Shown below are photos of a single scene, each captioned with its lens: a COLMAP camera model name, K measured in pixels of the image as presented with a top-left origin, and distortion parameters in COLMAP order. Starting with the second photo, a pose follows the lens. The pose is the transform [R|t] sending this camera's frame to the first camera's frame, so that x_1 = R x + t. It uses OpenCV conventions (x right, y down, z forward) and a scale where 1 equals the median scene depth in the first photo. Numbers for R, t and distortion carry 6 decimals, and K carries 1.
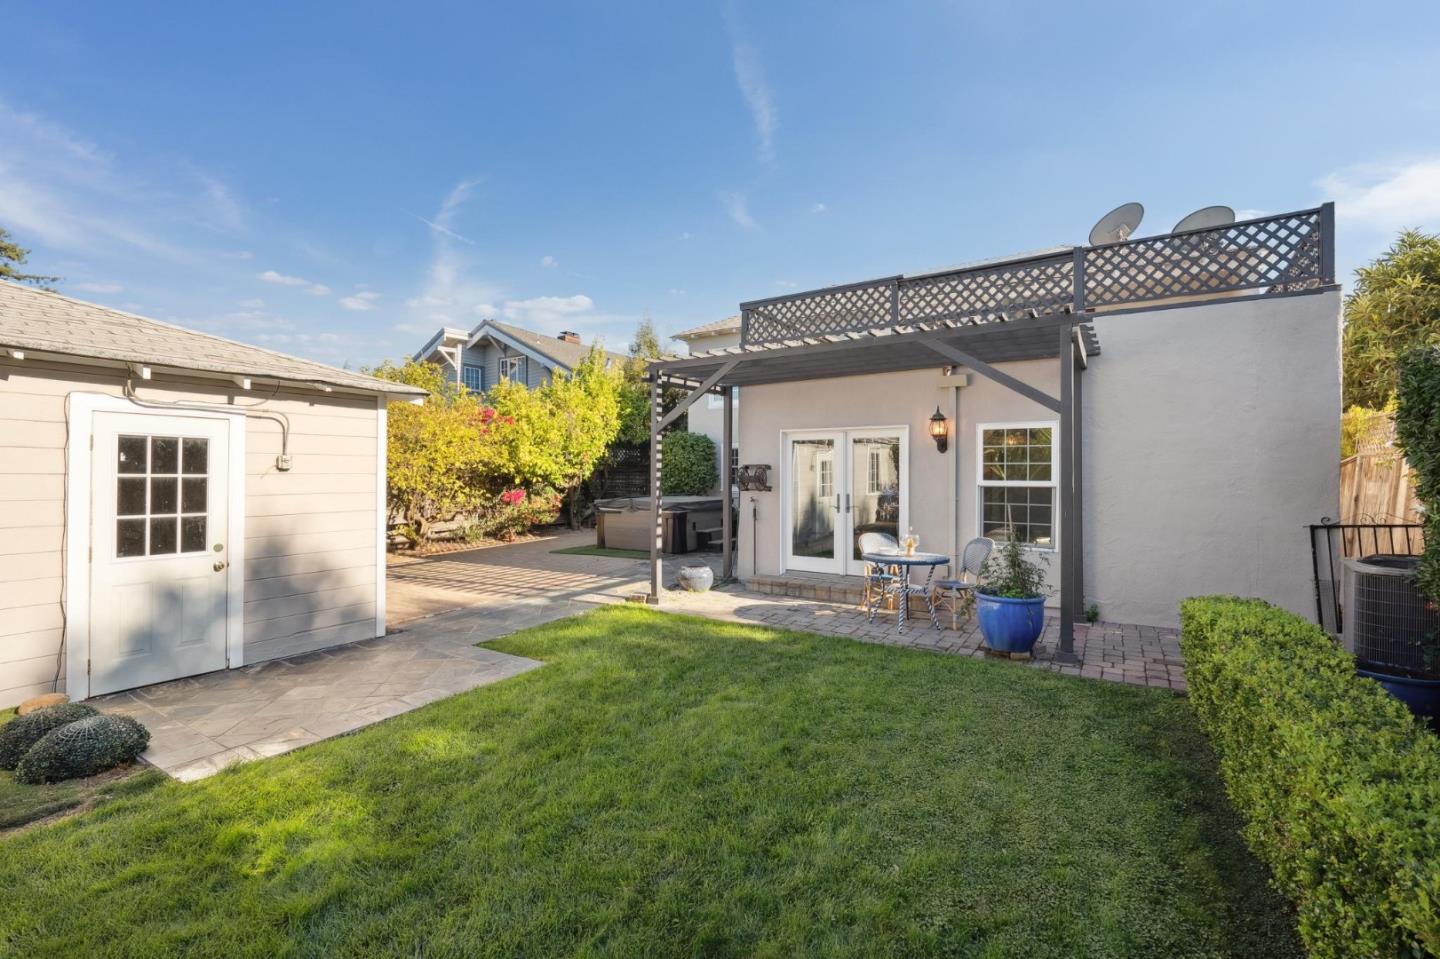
lens RADIAL K [[651.8, 0, 715.4], [0, 651.8, 480.1], [0, 0, 1]] dist [-0.002084, 0.000600]
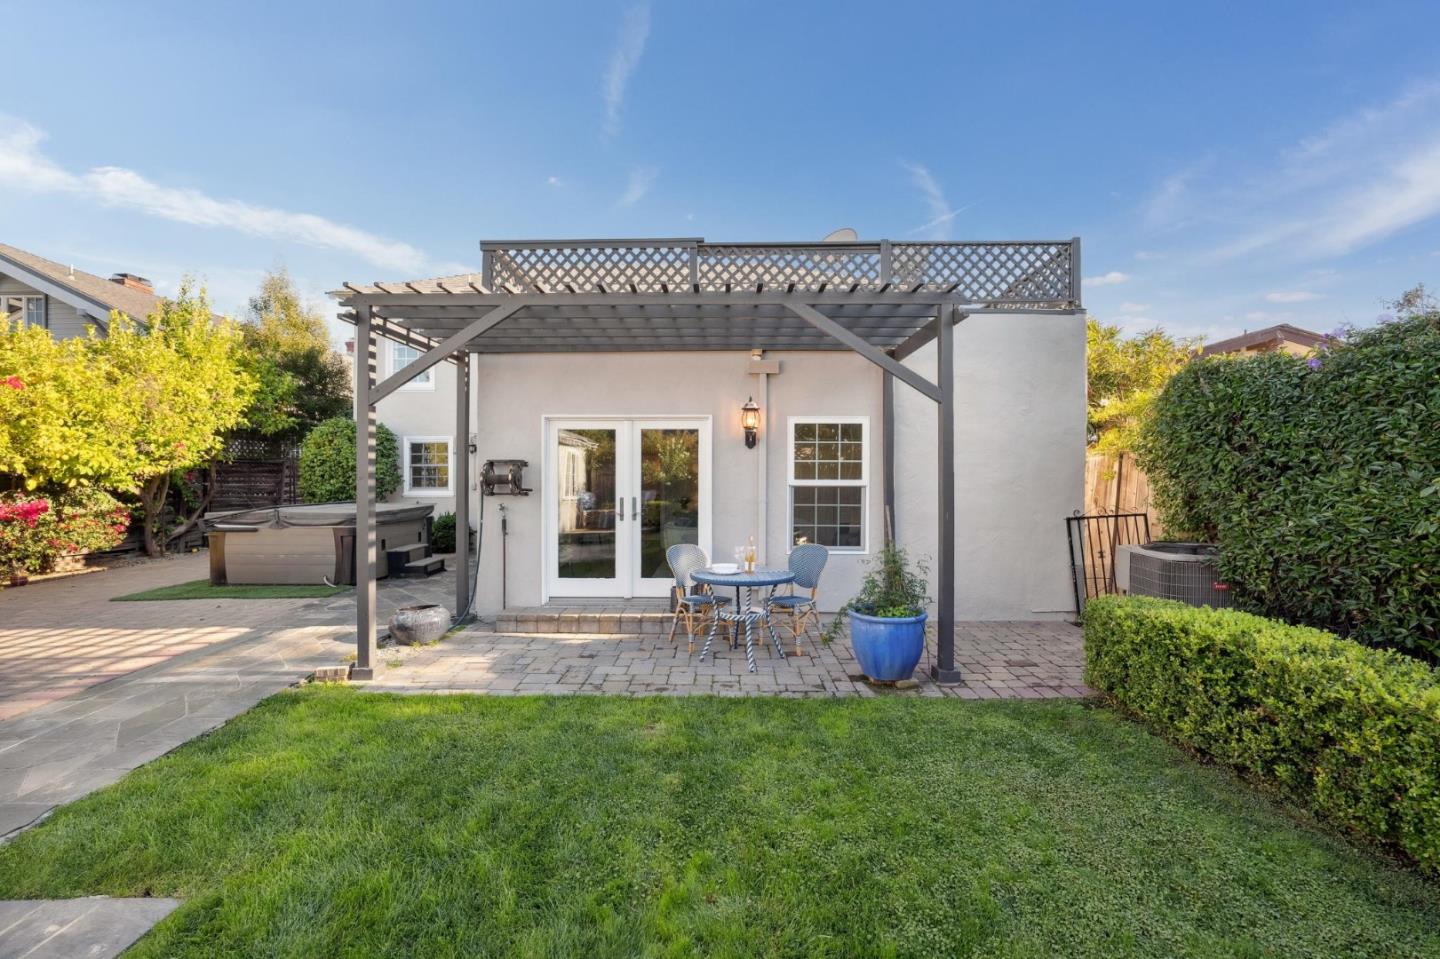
lens RADIAL K [[598.2, 0, 720.0], [0, 598.2, 479.5], [0, 0, 1]] dist [-0.007121, 0.001001]
pose [[0.839642, -0.002814, 0.543133, -0.104170], [0.005386, 0.999981, -0.003145, 0.002021], [-0.543114, 0.005565, 0.839641, 0.297148]]
